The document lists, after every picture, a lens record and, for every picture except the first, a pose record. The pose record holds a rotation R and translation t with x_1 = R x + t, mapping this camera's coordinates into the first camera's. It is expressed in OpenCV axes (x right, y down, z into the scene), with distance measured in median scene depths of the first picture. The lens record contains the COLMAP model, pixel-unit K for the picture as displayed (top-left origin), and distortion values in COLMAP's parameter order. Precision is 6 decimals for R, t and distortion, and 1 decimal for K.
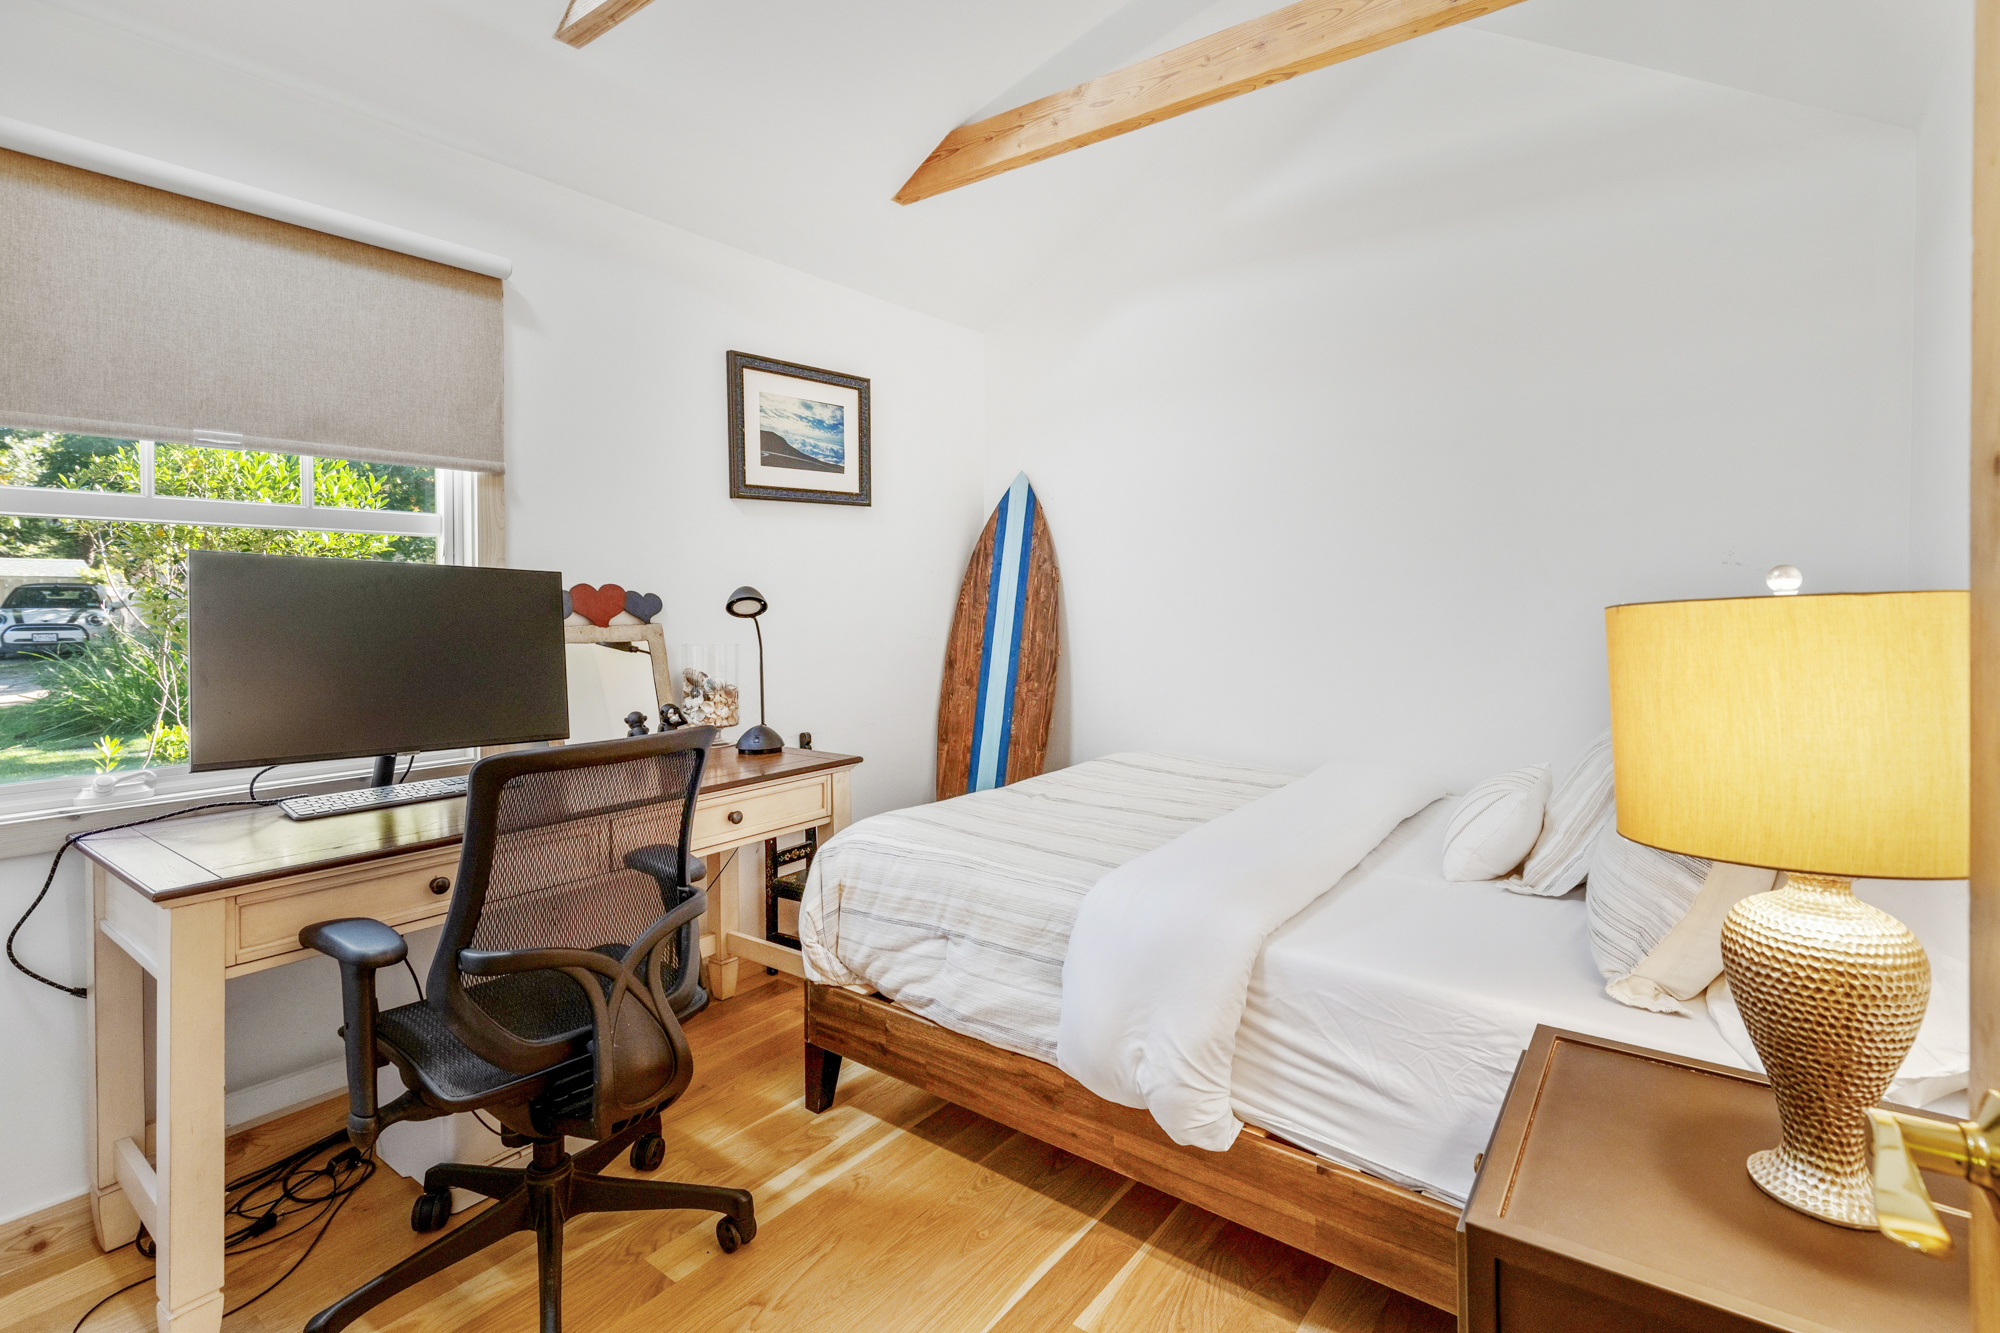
lens RADIAL K [[924.2, 0, 1005.6], [0, 924.2, 601.1], [0, 0, 1]] dist [0.000096, 0.000025]
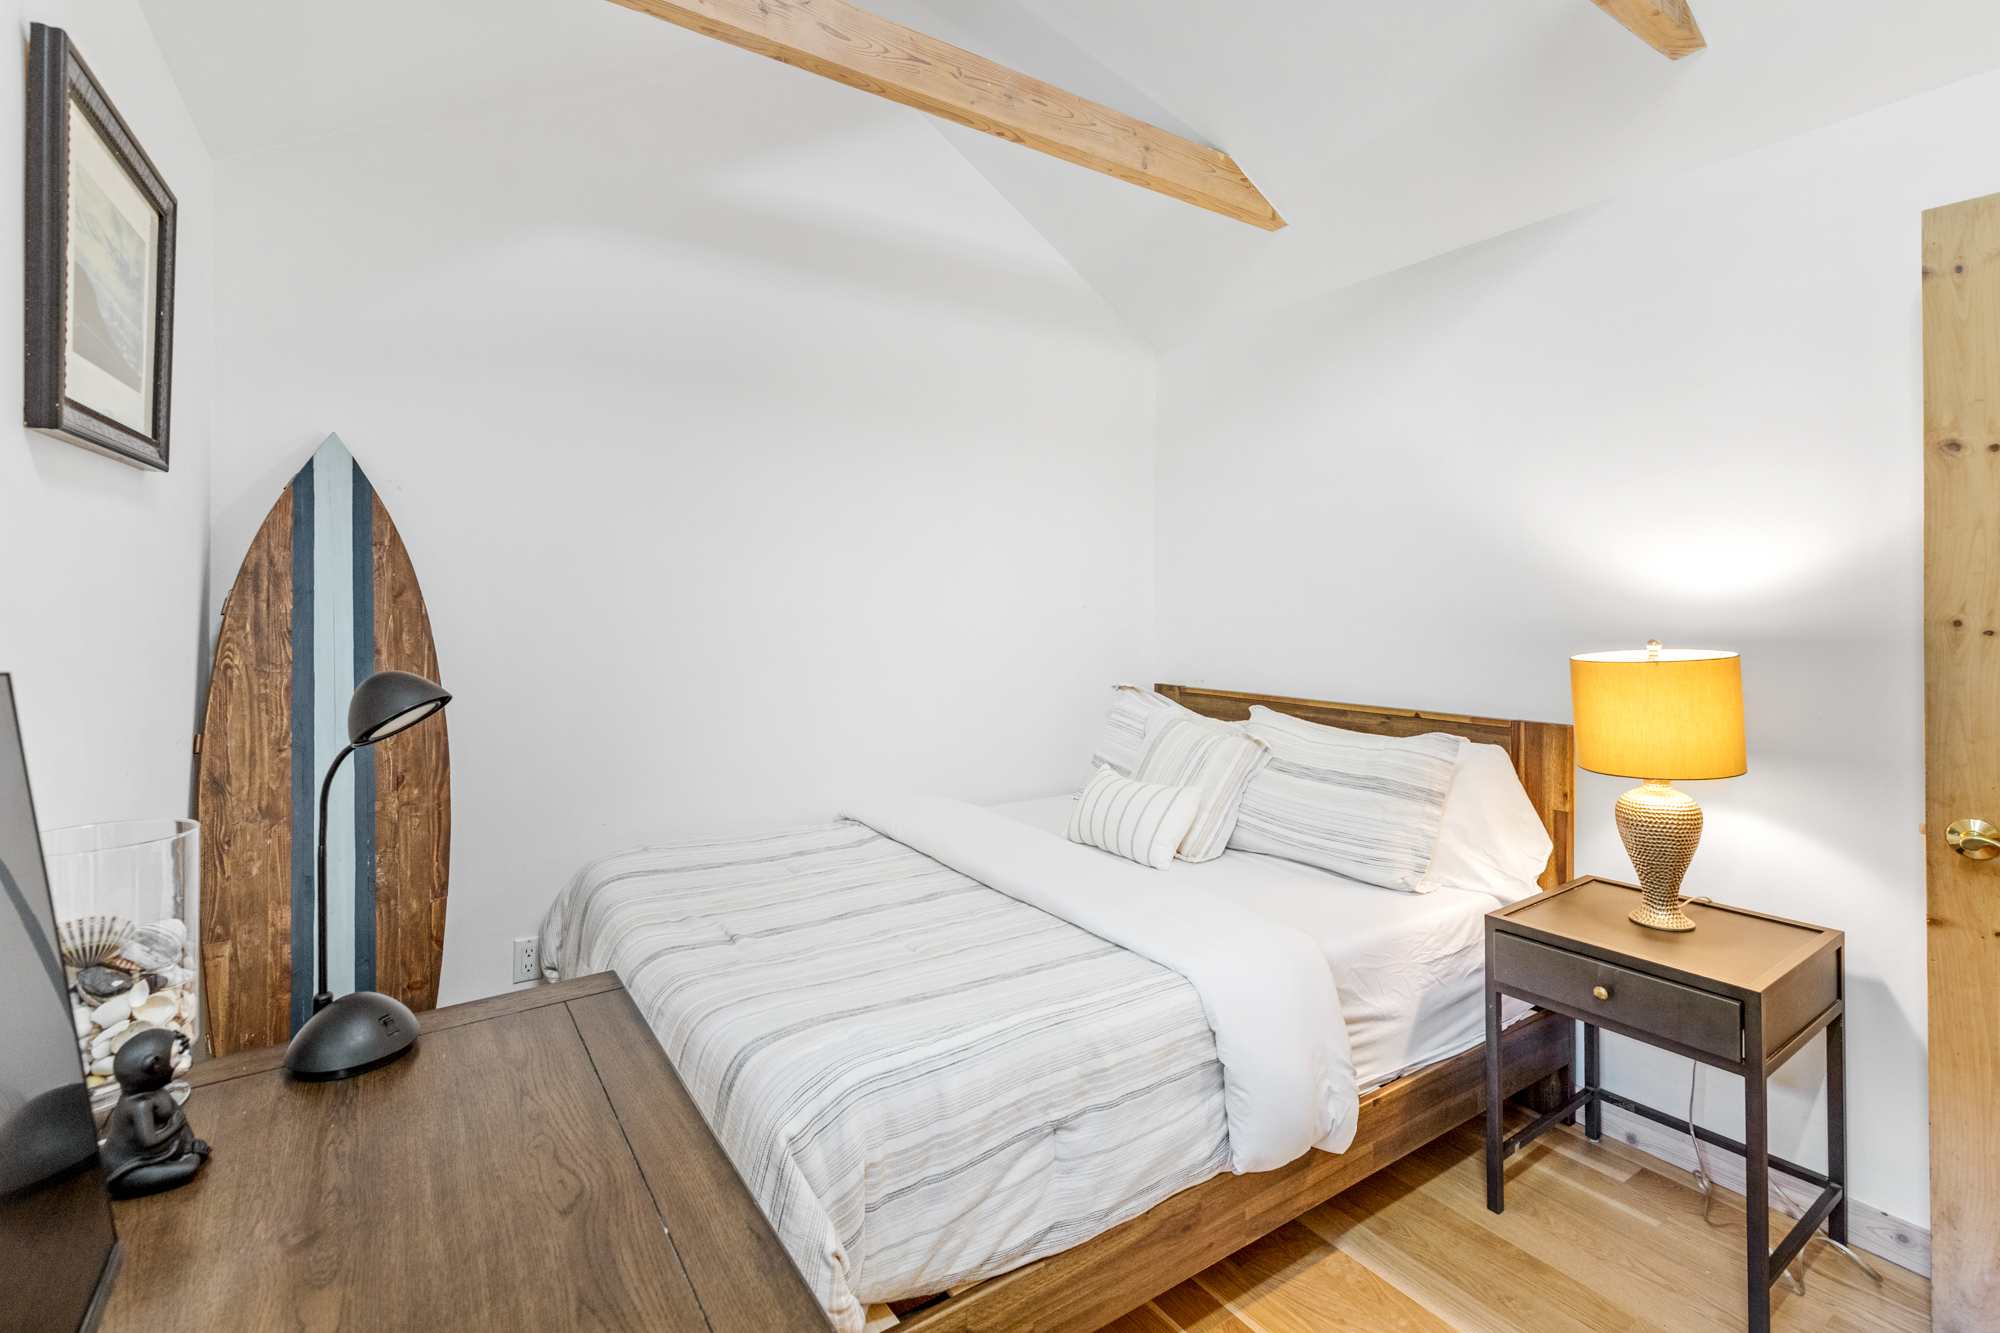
lens RADIAL K [[939.8, 0, 1005.6], [0, 939.8, 589.0], [0, 0, 1]] dist [0.012116, 0.000014]
pose [[0.323526, 0.008900, 0.946177, -0.654678], [0.004888, 0.999927, -0.011077, -0.052913], [-0.946207, 0.008209, 0.323459, 0.642564]]
